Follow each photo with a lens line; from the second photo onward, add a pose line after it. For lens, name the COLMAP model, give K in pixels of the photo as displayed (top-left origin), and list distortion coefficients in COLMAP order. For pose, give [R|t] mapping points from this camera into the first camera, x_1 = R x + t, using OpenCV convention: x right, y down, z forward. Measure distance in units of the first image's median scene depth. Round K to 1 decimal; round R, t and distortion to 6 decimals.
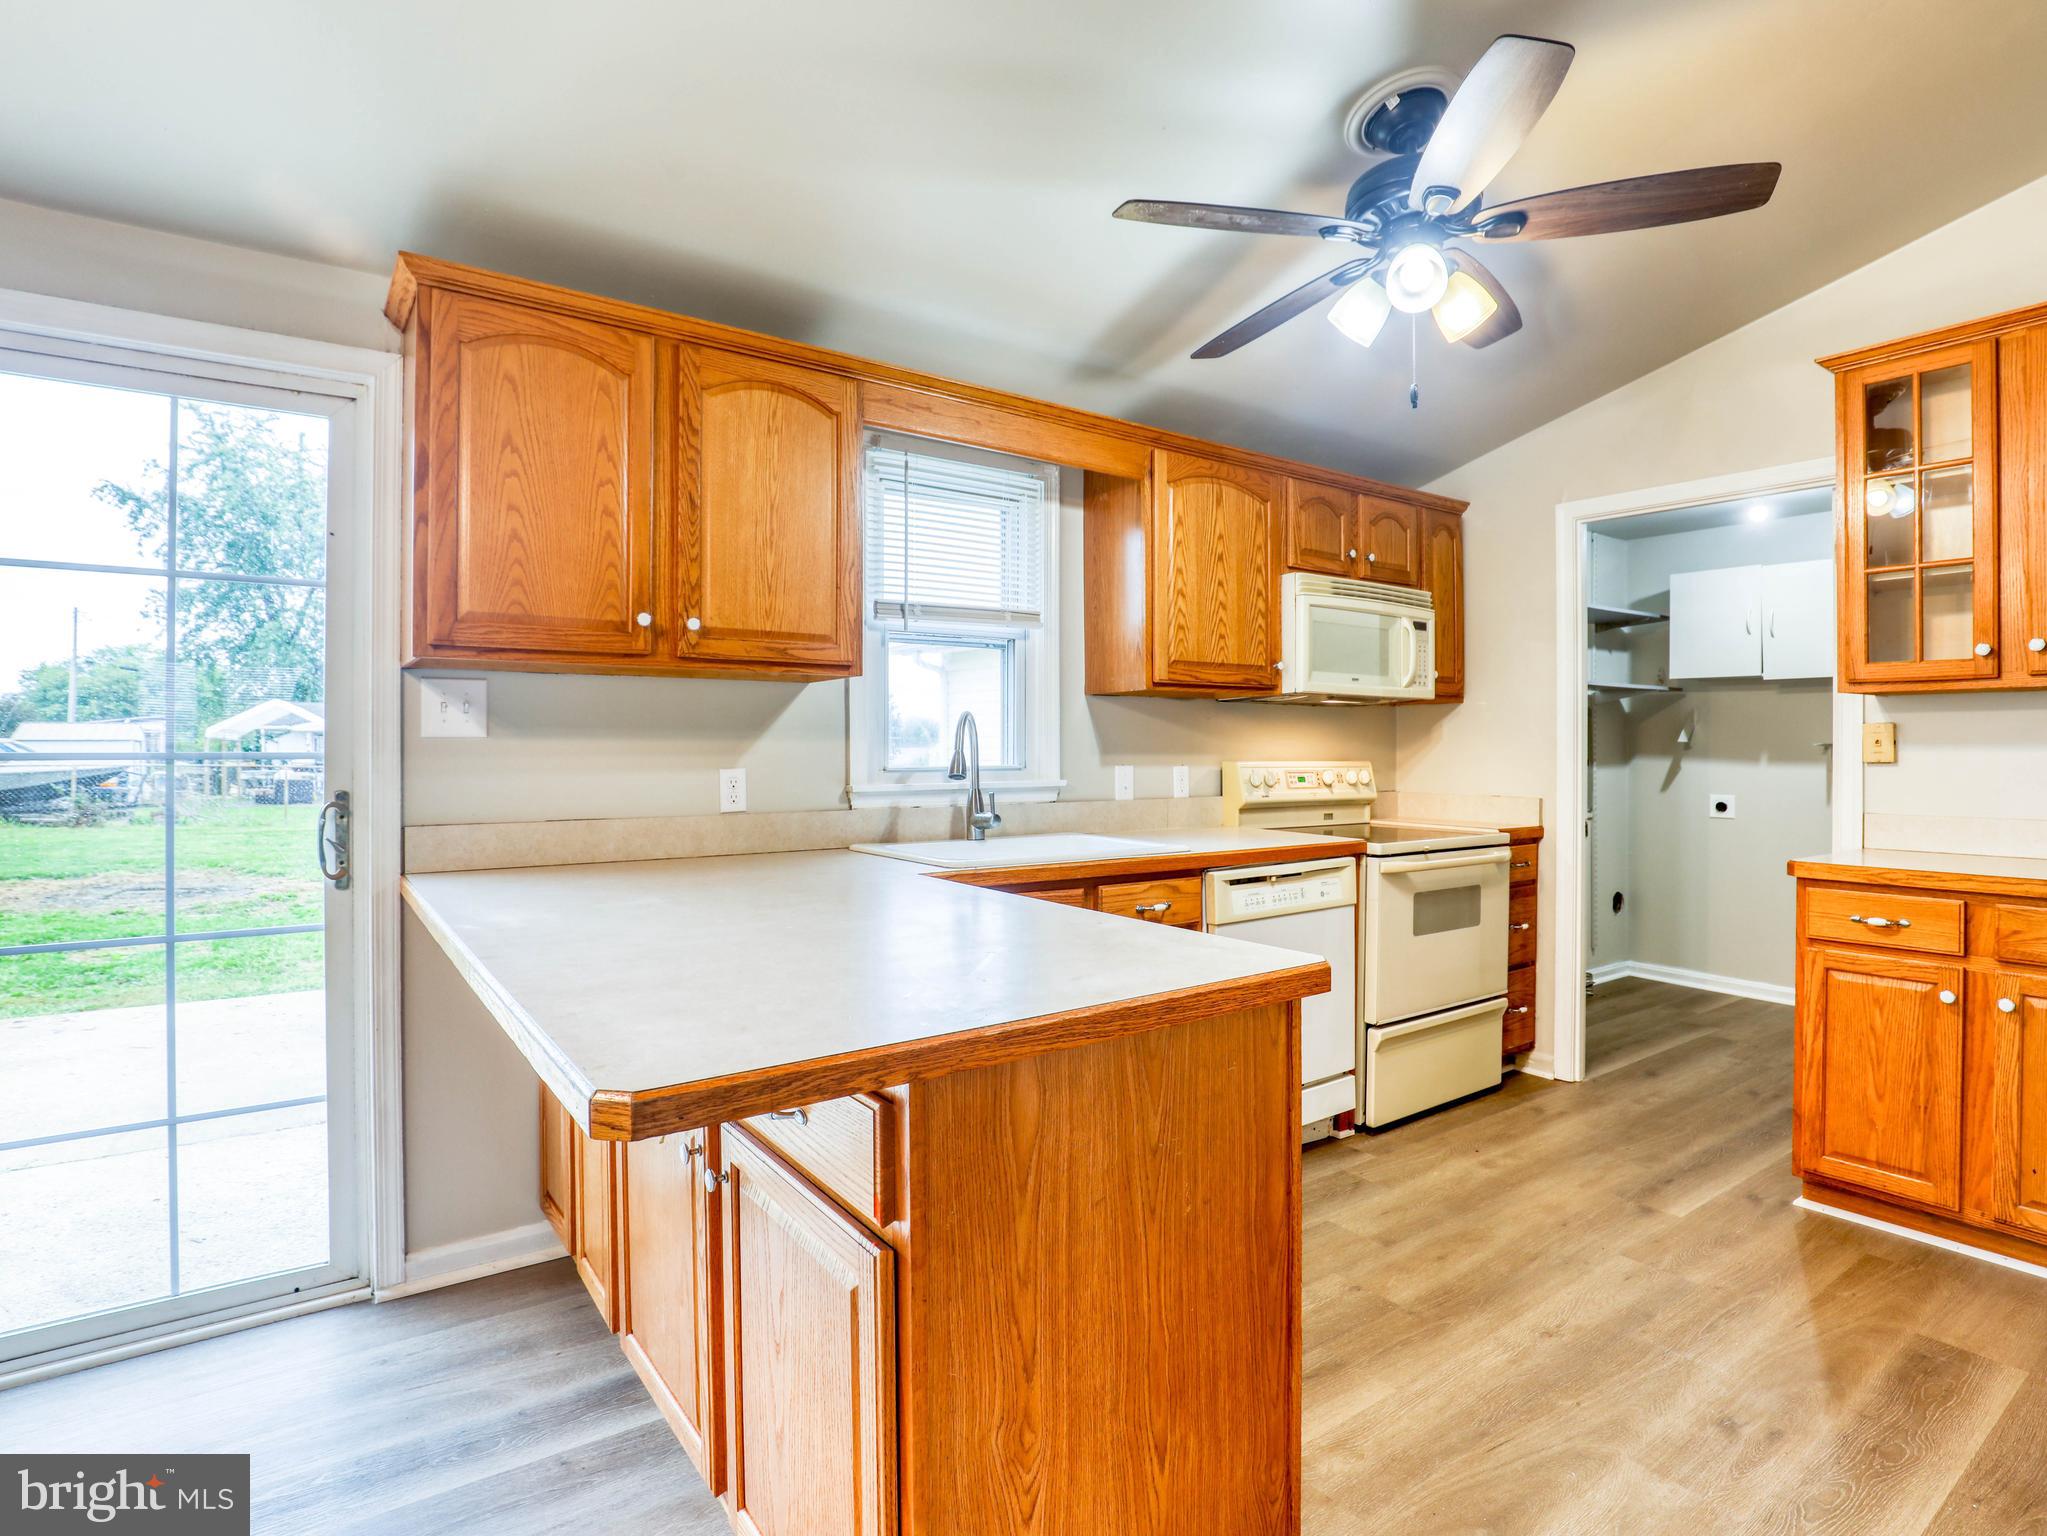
lens RADIAL K [[1070.7, 0, 1027.3], [0, 1070.7, 751.8], [0, 0, 1]] dist [-0.030801, 0.001520]
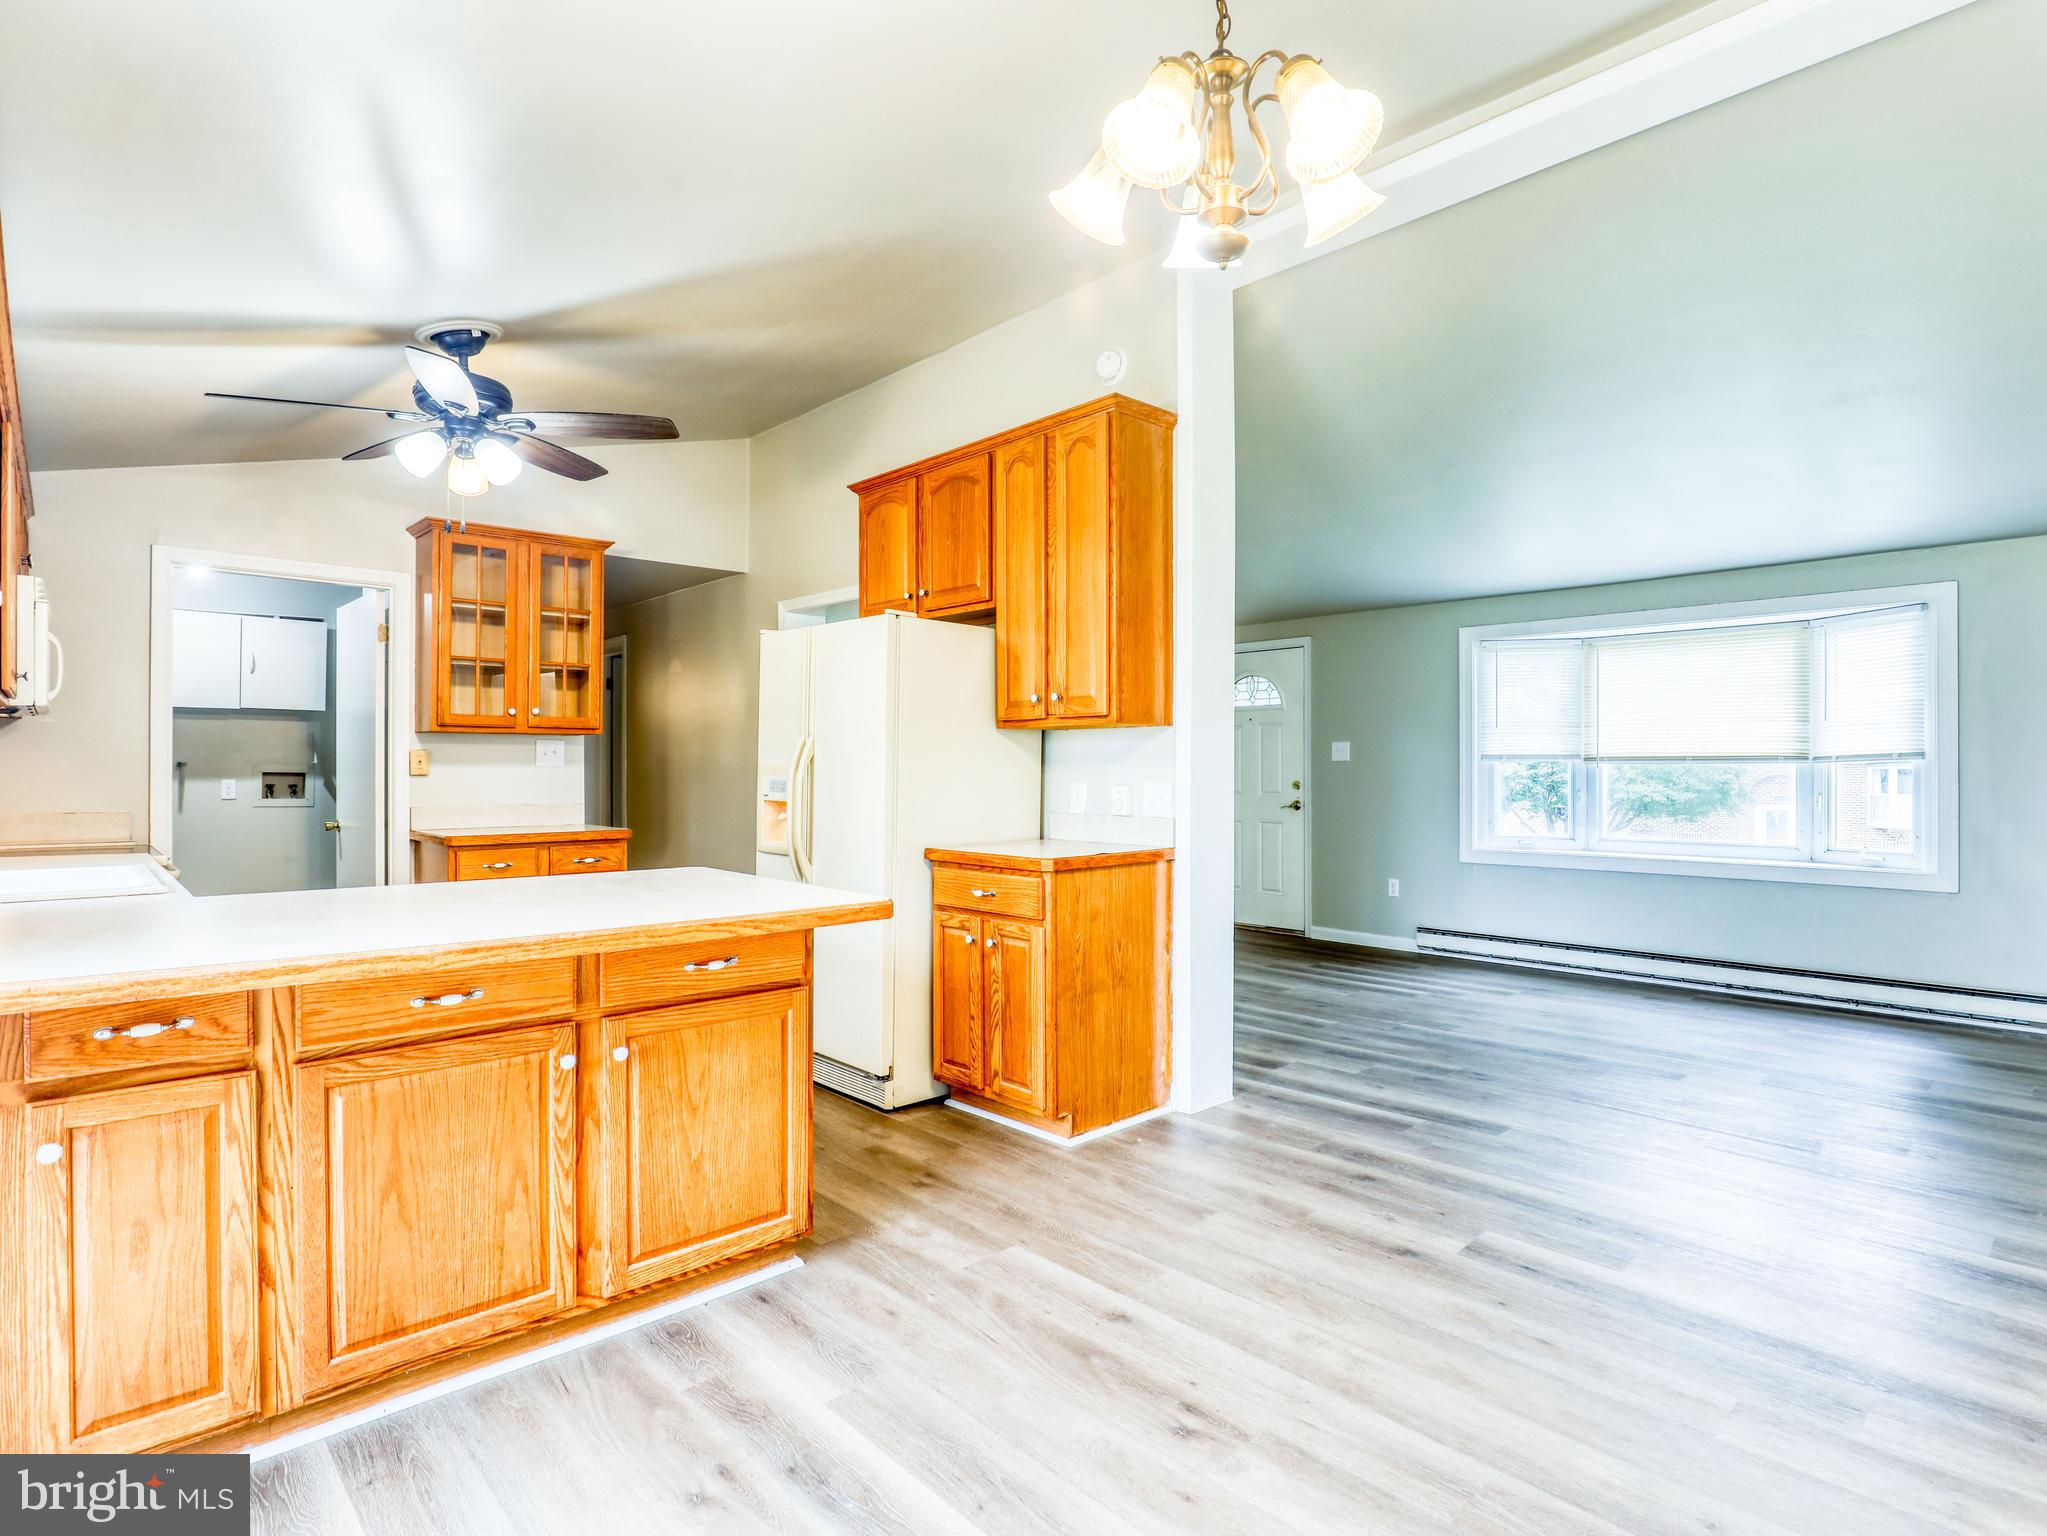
lens RADIAL K [[1070.7, 0, 1027.3], [0, 1070.7, 751.8], [0, 0, 1]] dist [-0.030801, 0.001520]
pose [[-0.132164, 0.013274, 0.991139, -0.861039], [0.001310, 0.999912, -0.013217, -0.001859], [-0.991227, -0.000449, -0.132170, 0.295164]]
